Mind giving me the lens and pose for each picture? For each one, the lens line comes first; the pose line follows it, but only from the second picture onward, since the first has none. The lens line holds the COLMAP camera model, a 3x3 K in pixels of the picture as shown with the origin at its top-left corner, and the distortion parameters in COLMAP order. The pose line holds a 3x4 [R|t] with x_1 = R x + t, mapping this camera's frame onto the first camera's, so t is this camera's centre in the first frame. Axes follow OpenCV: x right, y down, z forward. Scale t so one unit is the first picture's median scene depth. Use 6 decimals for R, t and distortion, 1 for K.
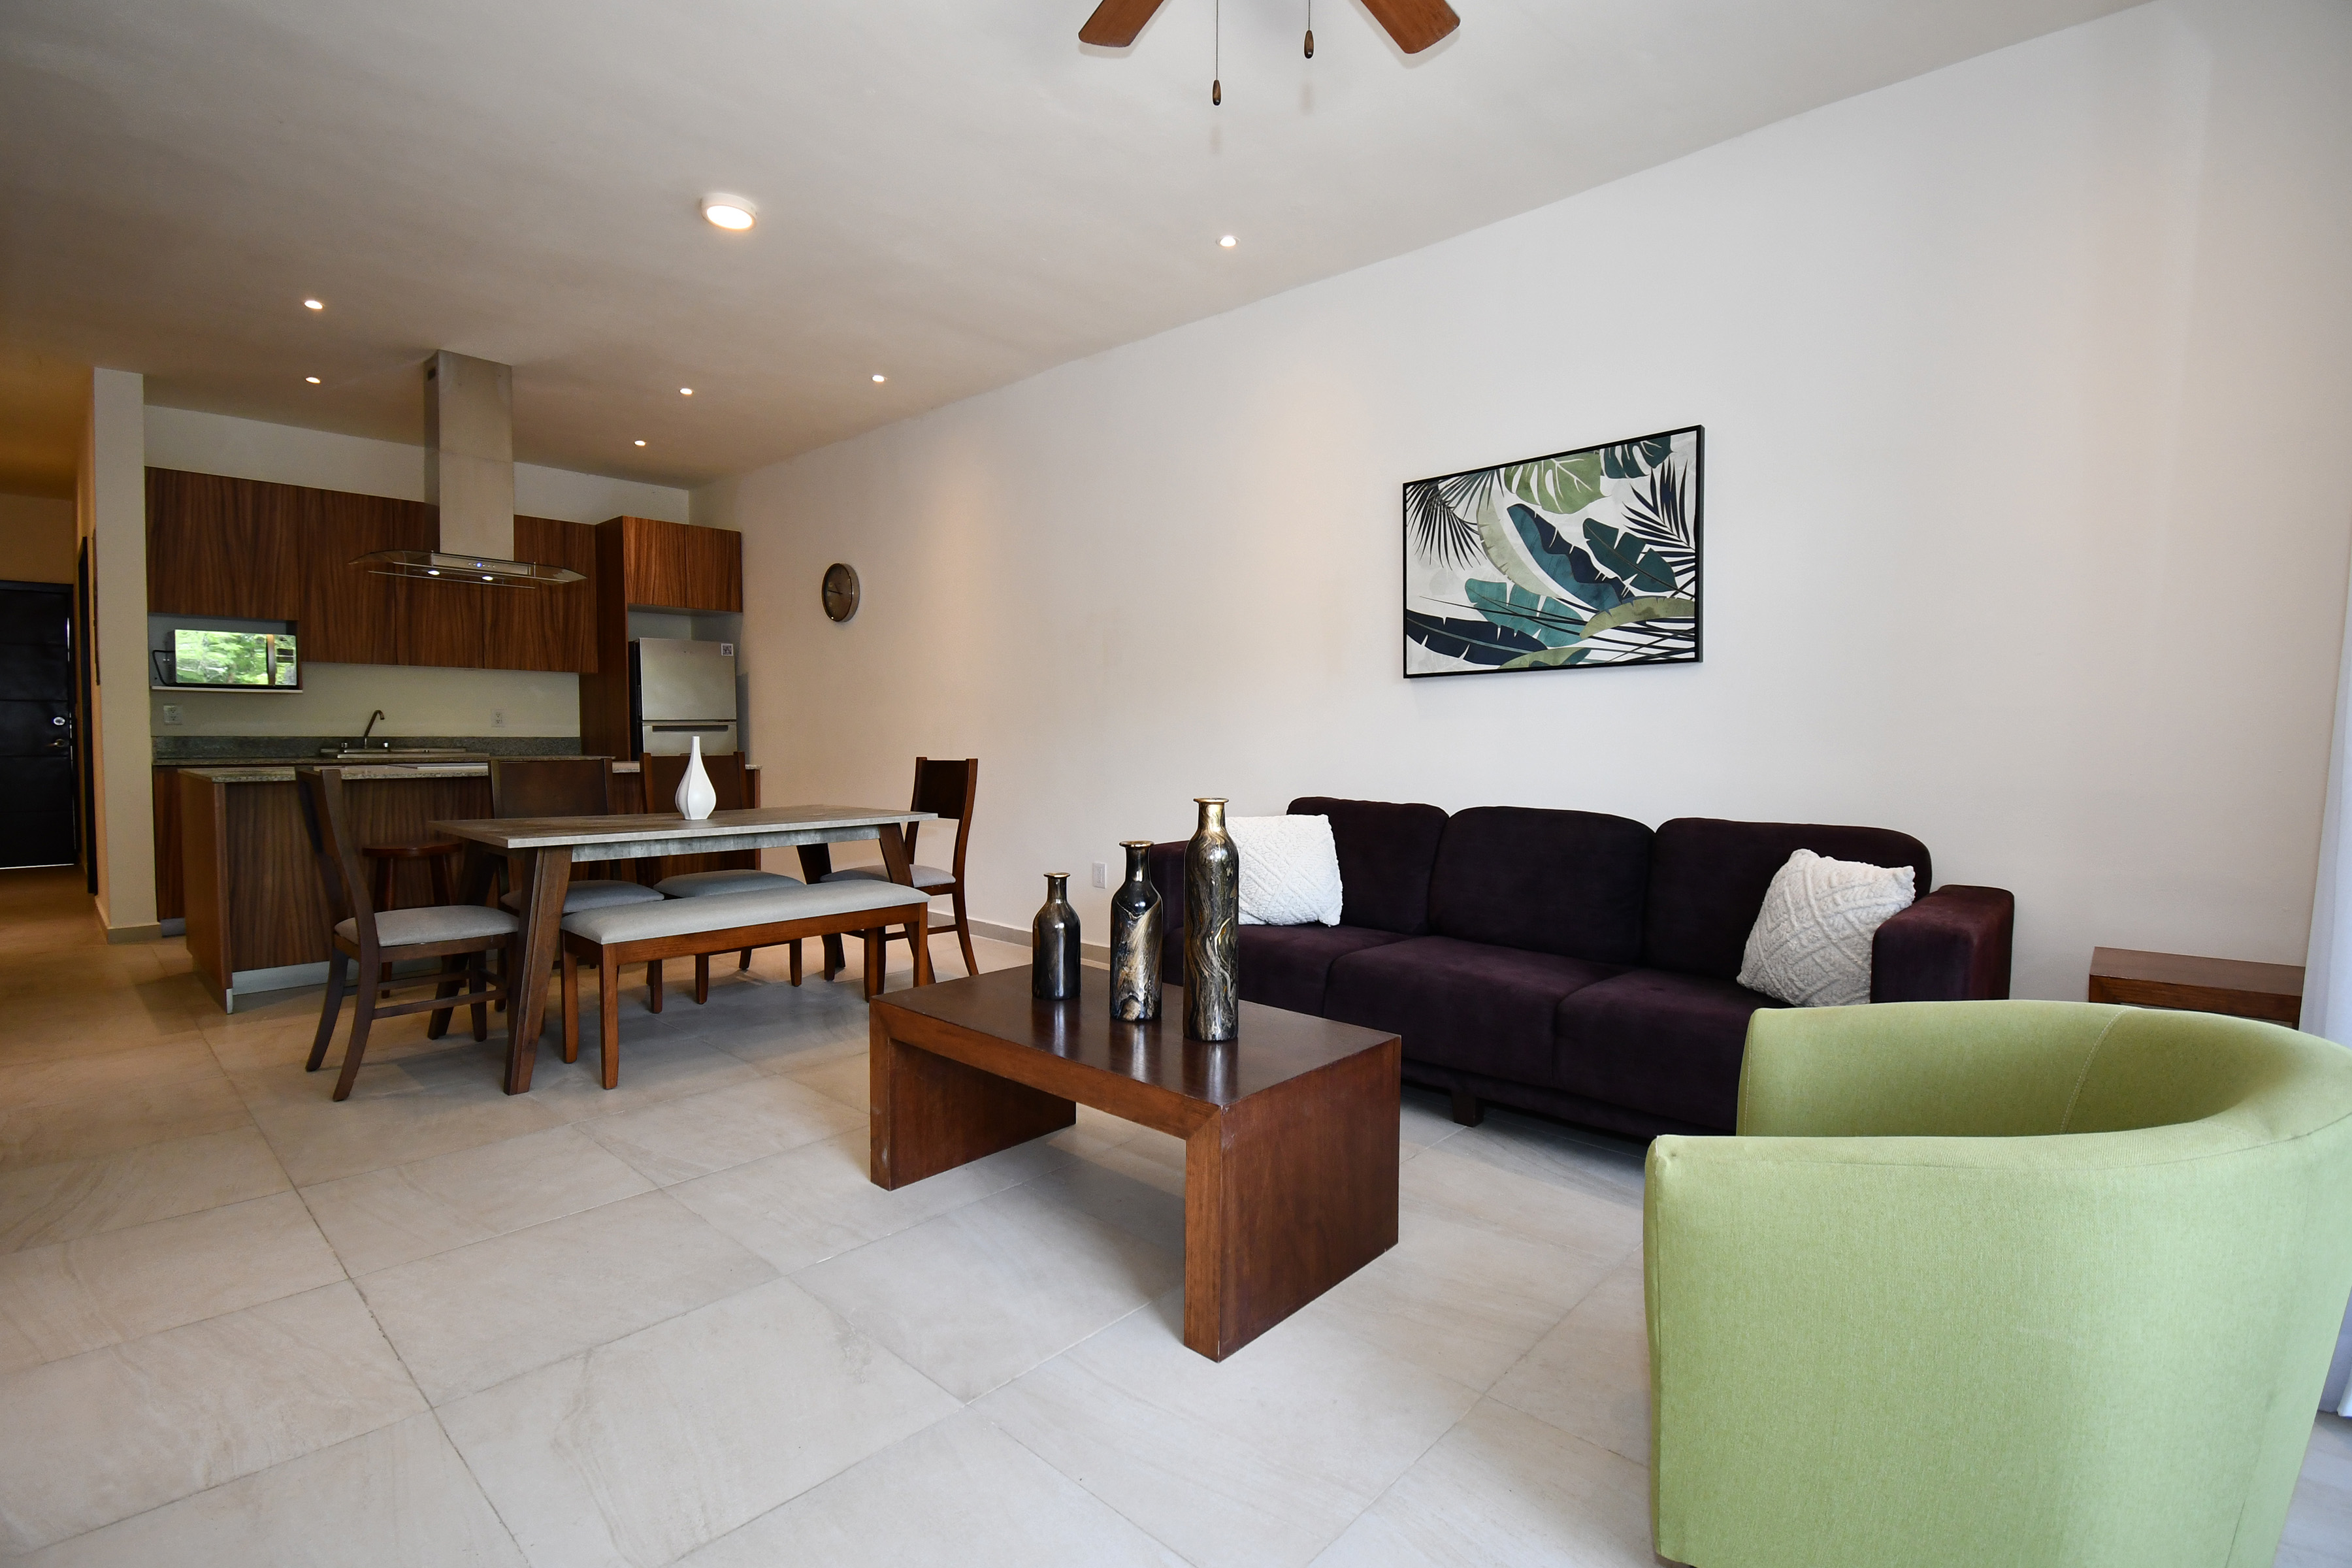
lens RADIAL K [[1096.6, 0, 1166.8], [0, 1096.6, 773.1], [0, 0, 1]] dist [0.005133, -0.000939]
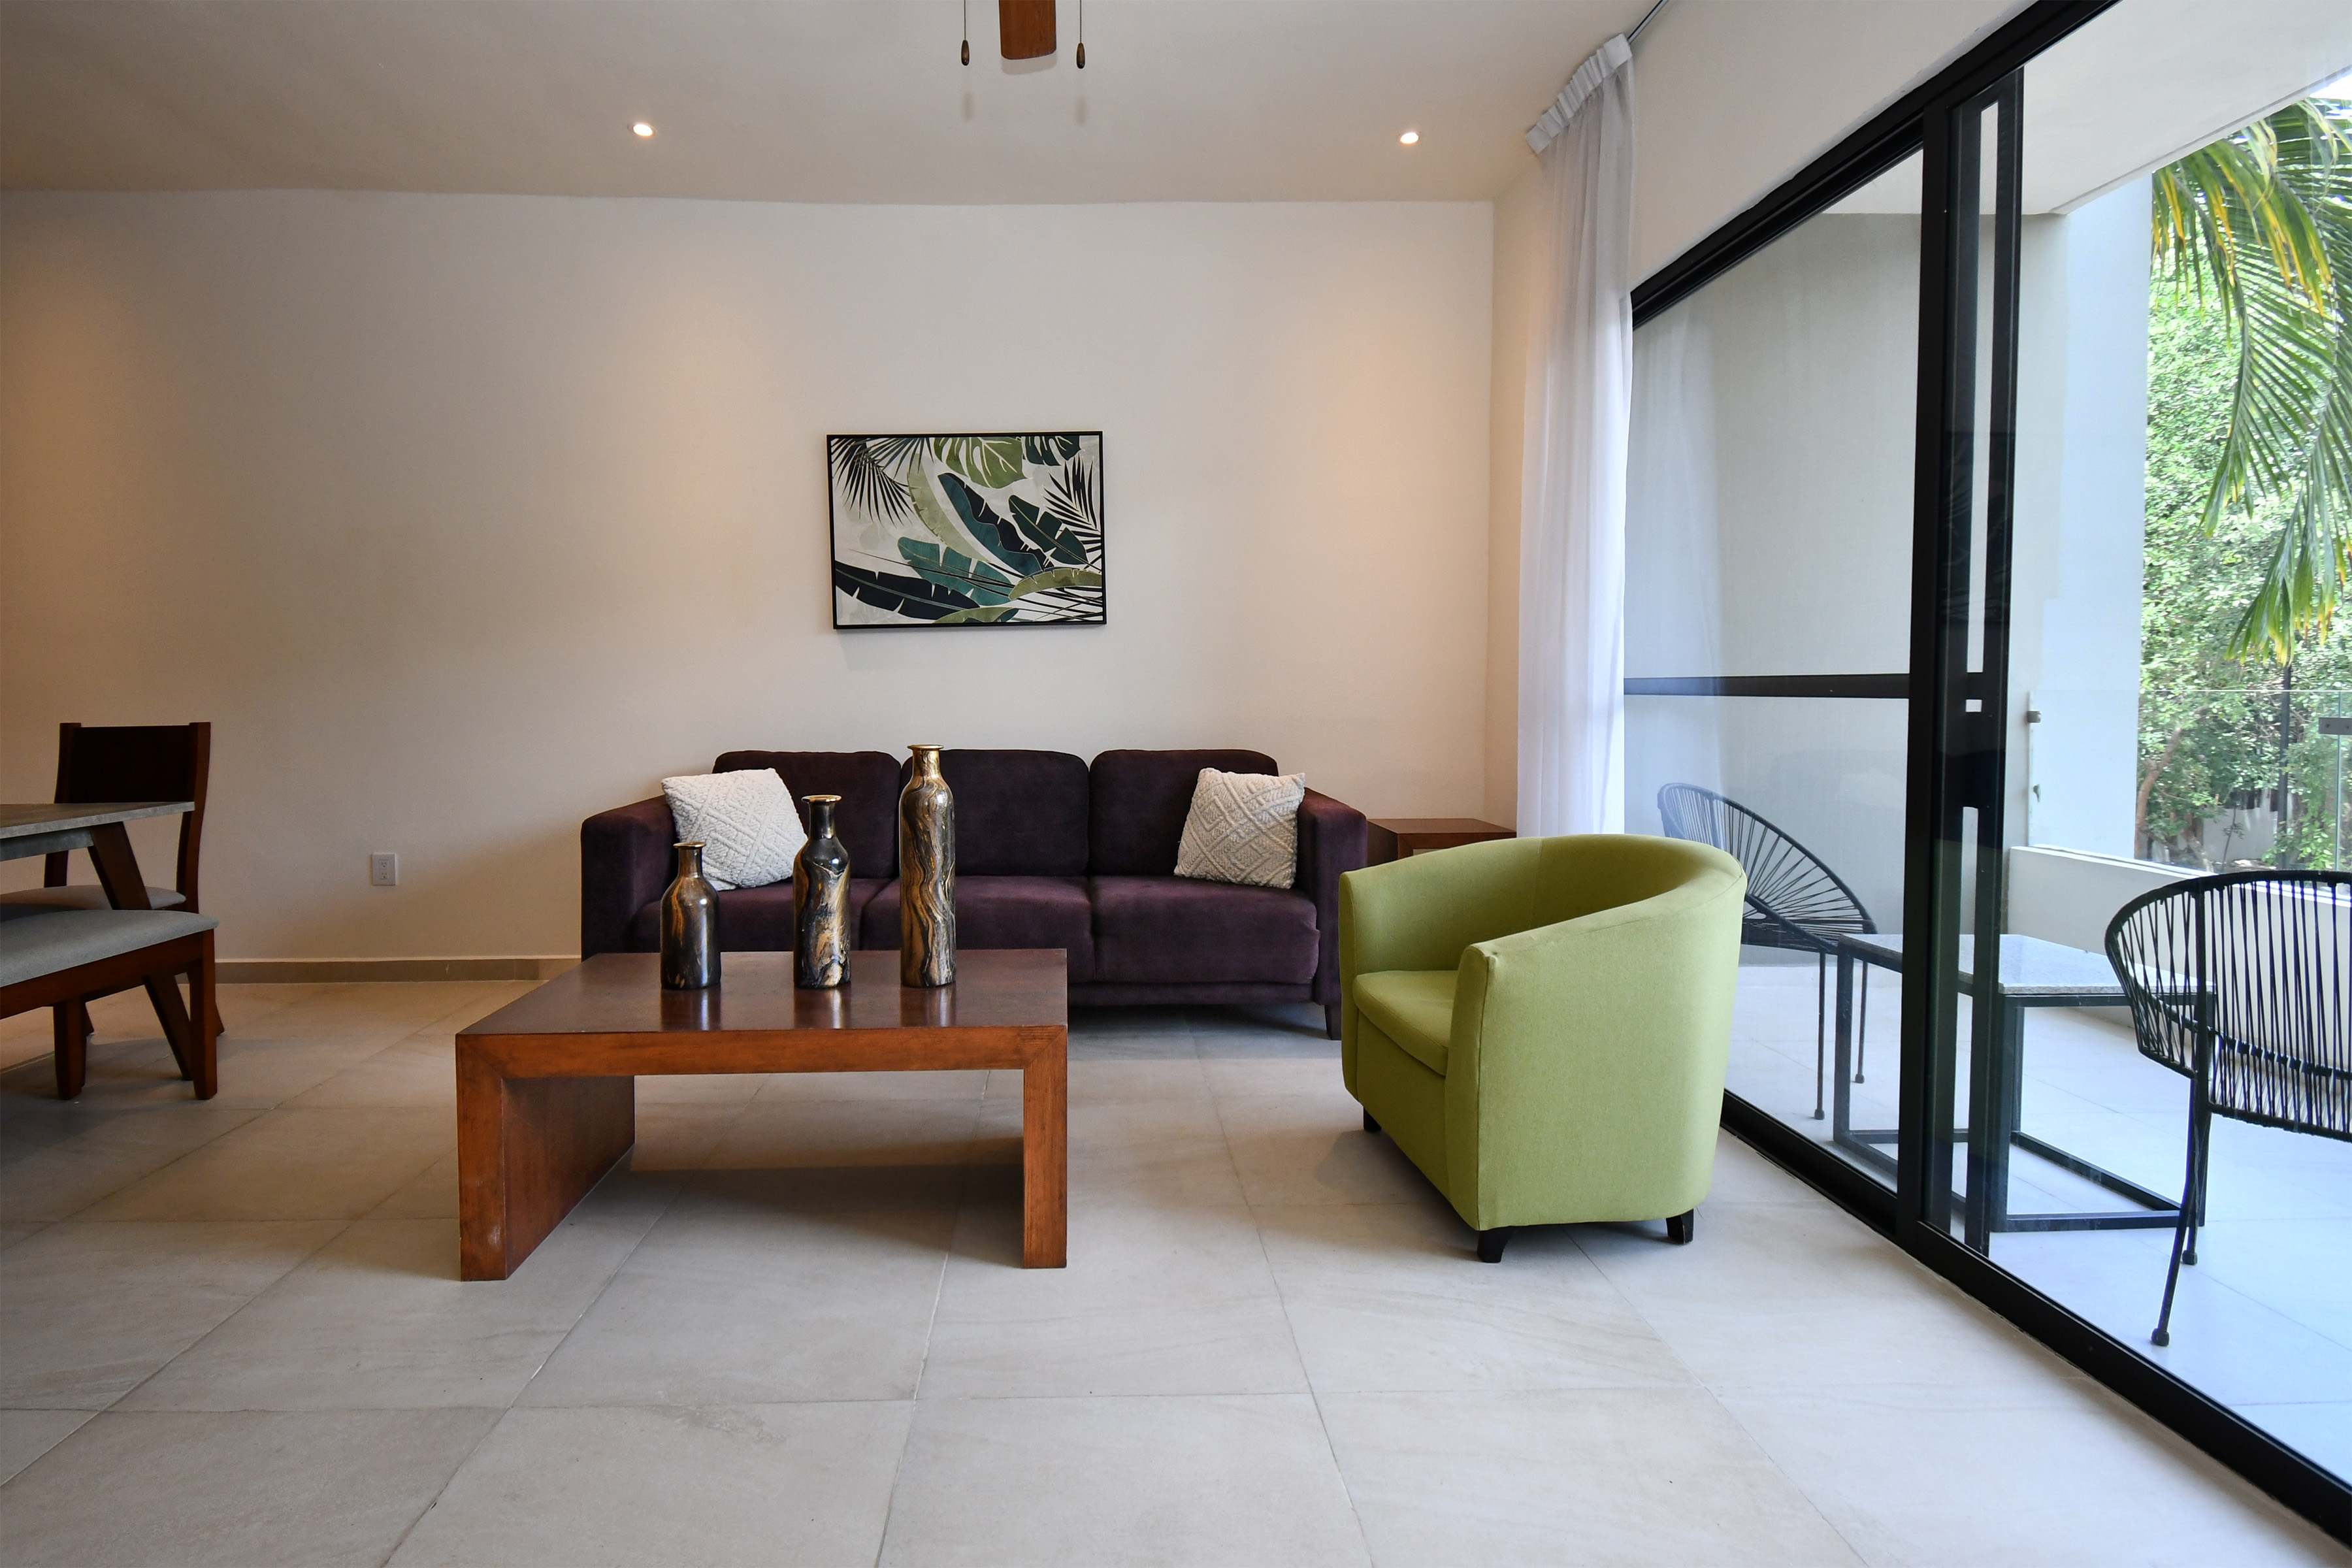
lens RADIAL K [[1110.5, 0, 1123.5], [0, 1110.5, 724.9], [0, 0, 1]] dist [0.041677, -0.027384]
pose [[0.706773, -0.029278, 0.706834, -0.364159], [0.031451, 0.999456, 0.009951, 0.000041], [-0.706741, 0.015198, 0.707310, 0.099062]]
